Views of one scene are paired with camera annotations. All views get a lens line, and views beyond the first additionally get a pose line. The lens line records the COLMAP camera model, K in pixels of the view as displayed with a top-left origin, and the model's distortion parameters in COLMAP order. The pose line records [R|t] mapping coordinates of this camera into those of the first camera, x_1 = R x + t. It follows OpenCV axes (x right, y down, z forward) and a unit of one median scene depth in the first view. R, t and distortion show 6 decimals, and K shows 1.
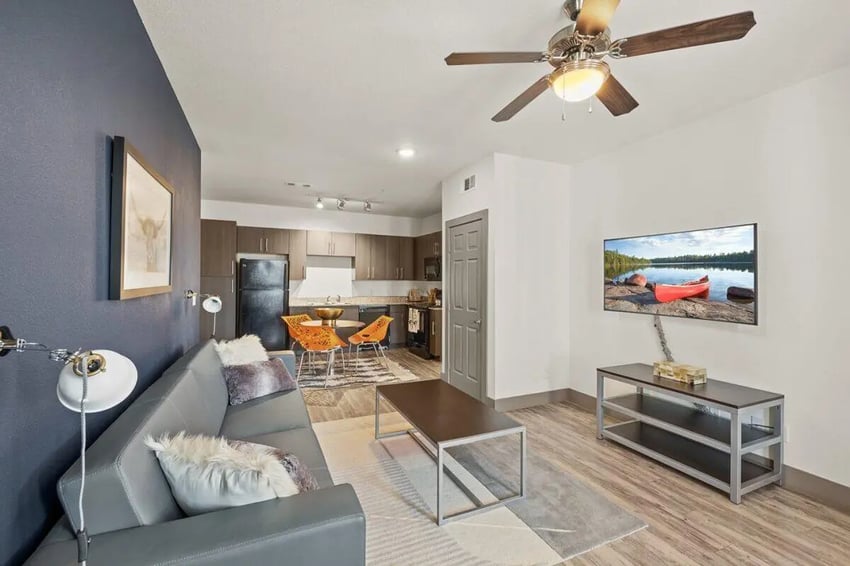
lens RADIAL K [[357.5, 0, 428.7], [0, 357.5, 271.3], [0, 0, 1]] dist [0.001256, -0.000047]
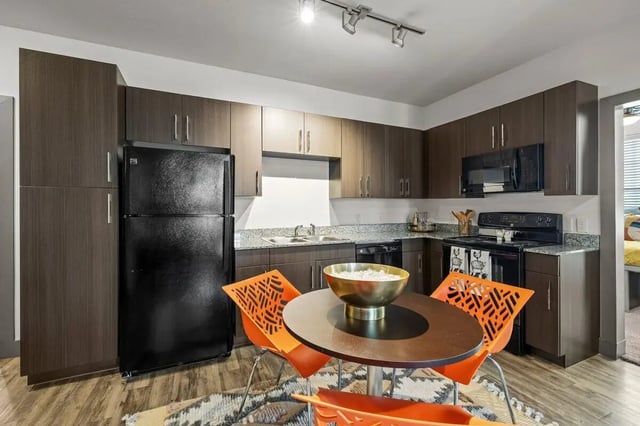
lens RADIAL K [[268.7, 0, 316.1], [0, 268.7, 210.5], [0, 0, 1]] dist [0.004268, -0.000101]
pose [[0.999347, -0.014835, -0.032955, -0.244098], [0.016028, 0.999215, 0.036224, 0.029908], [0.032392, -0.036729, 0.998800, 0.584929]]
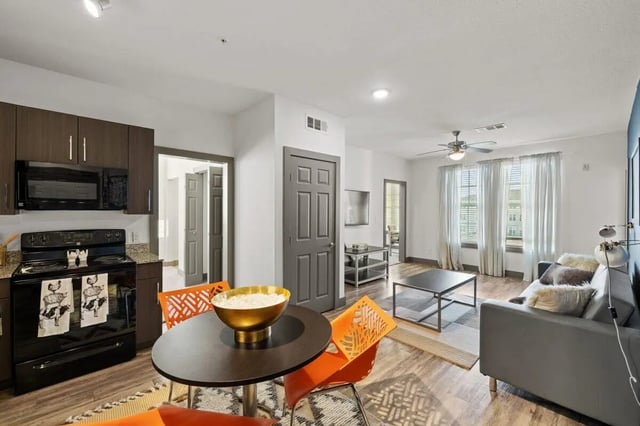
lens RADIAL K [[268.7, 0, 316.1], [0, 268.7, 210.5], [0, 0, 1]] dist [0.004268, -0.000101]
pose [[-0.294850, -0.014921, 0.955427, -0.437537], [-0.034275, 0.999400, 0.005030, 0.009515], [-0.954929, -0.031265, -0.295184, 0.796755]]
